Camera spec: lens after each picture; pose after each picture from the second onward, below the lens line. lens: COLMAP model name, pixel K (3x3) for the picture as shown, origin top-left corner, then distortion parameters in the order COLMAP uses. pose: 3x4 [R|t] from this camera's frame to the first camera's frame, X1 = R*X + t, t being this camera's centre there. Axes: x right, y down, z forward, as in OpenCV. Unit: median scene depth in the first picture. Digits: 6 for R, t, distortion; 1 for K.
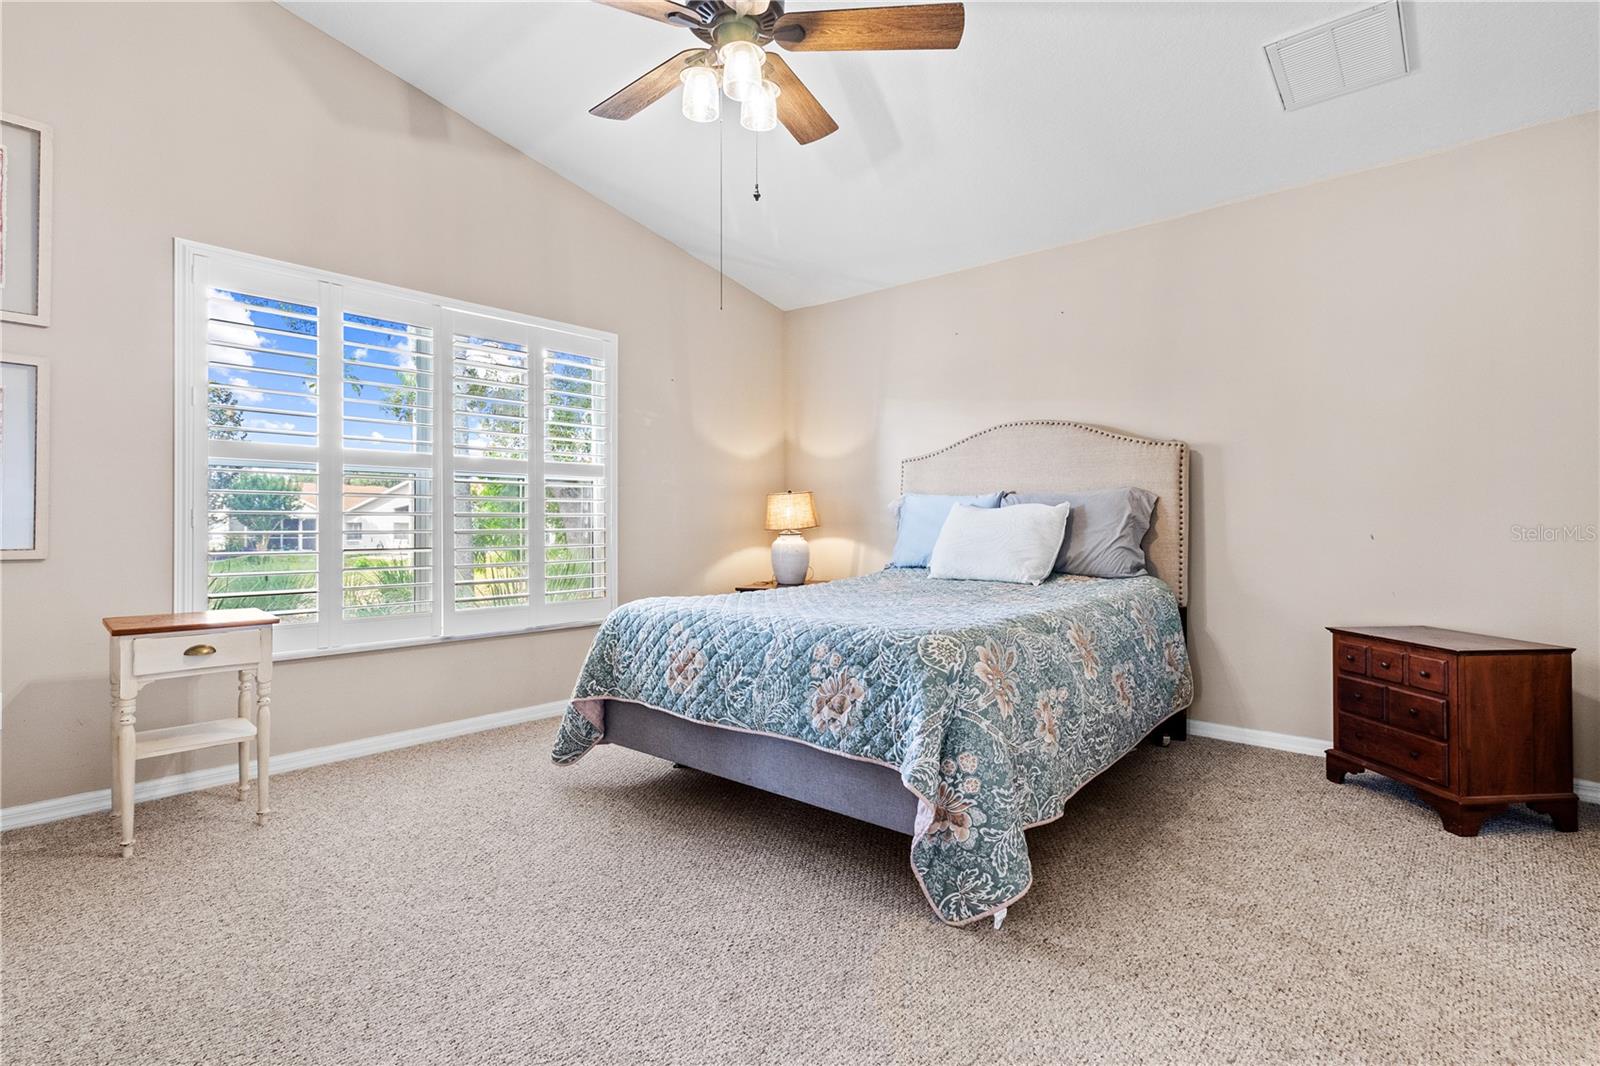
lens RADIAL K [[763.6, 0, 800.1], [0, 763.6, 515.6], [0, 0, 1]] dist [0.004267, 0.000577]
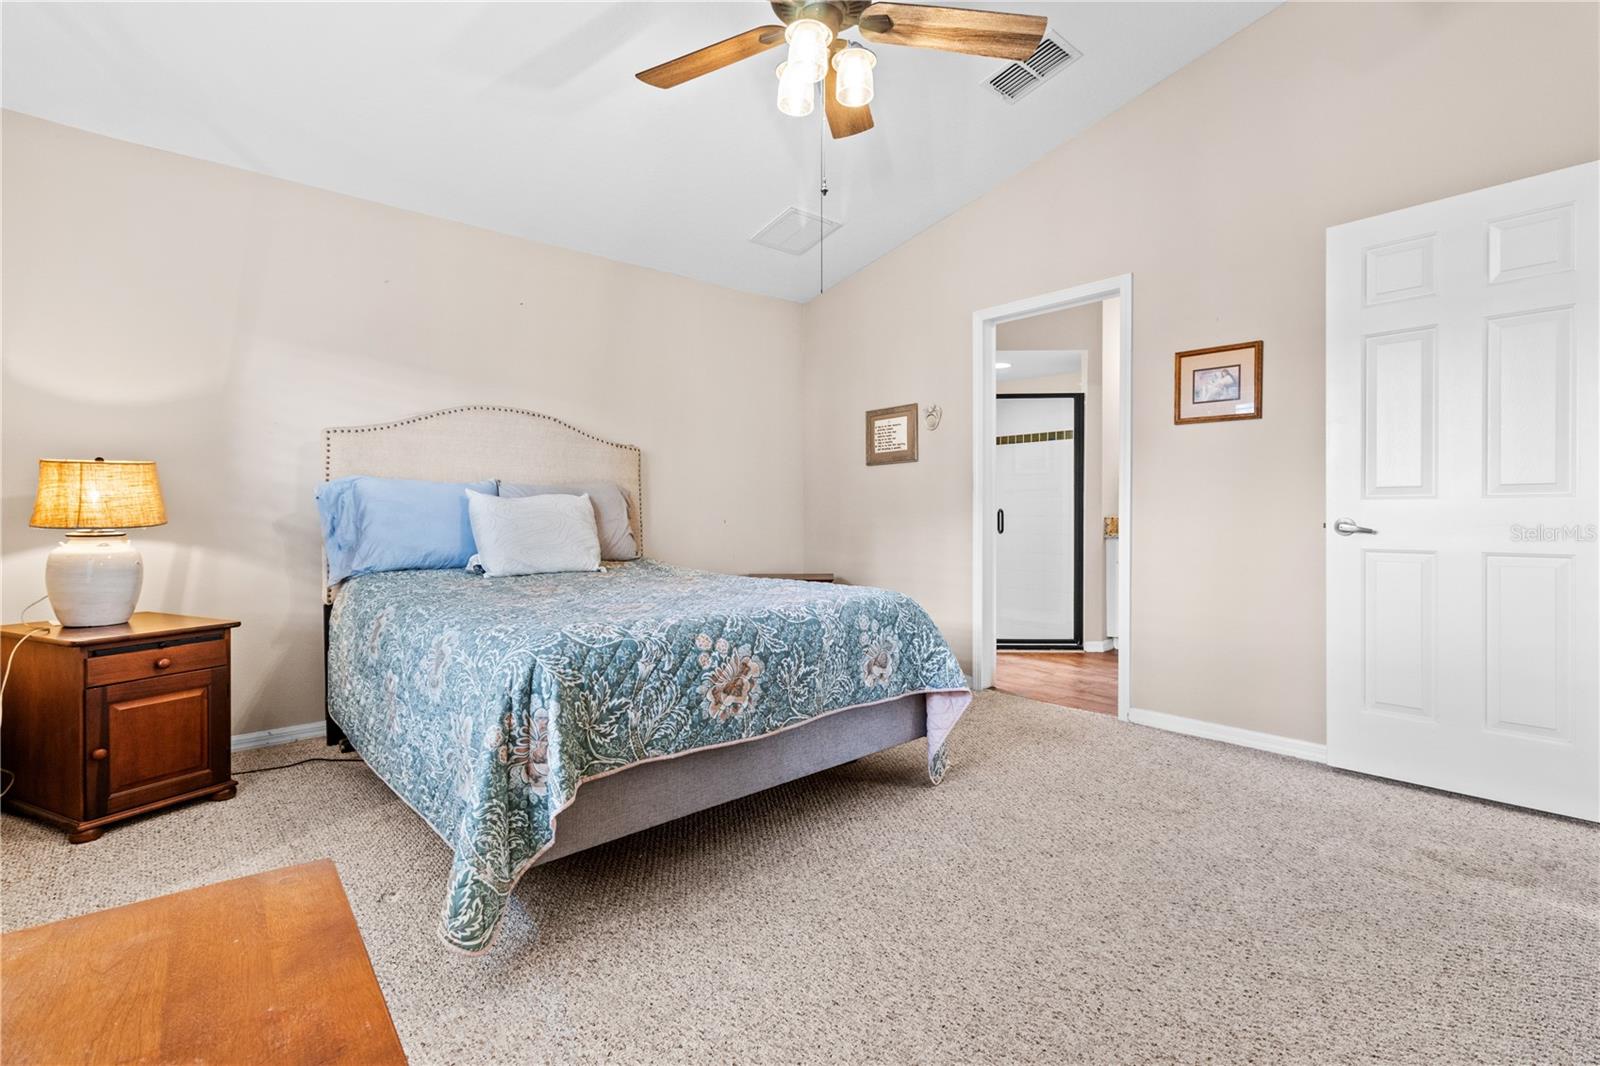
lens RADIAL K [[735.8, 0, 811.5], [0, 735.8, 511.2], [0, 0, 1]] dist [0.000416, -0.000050]
pose [[0.122605, 0.001270, 0.992455, -1.008657], [-0.004656, 0.999989, -0.000704, 0.010034], [-0.992445, -0.004534, 0.122609, 0.872292]]
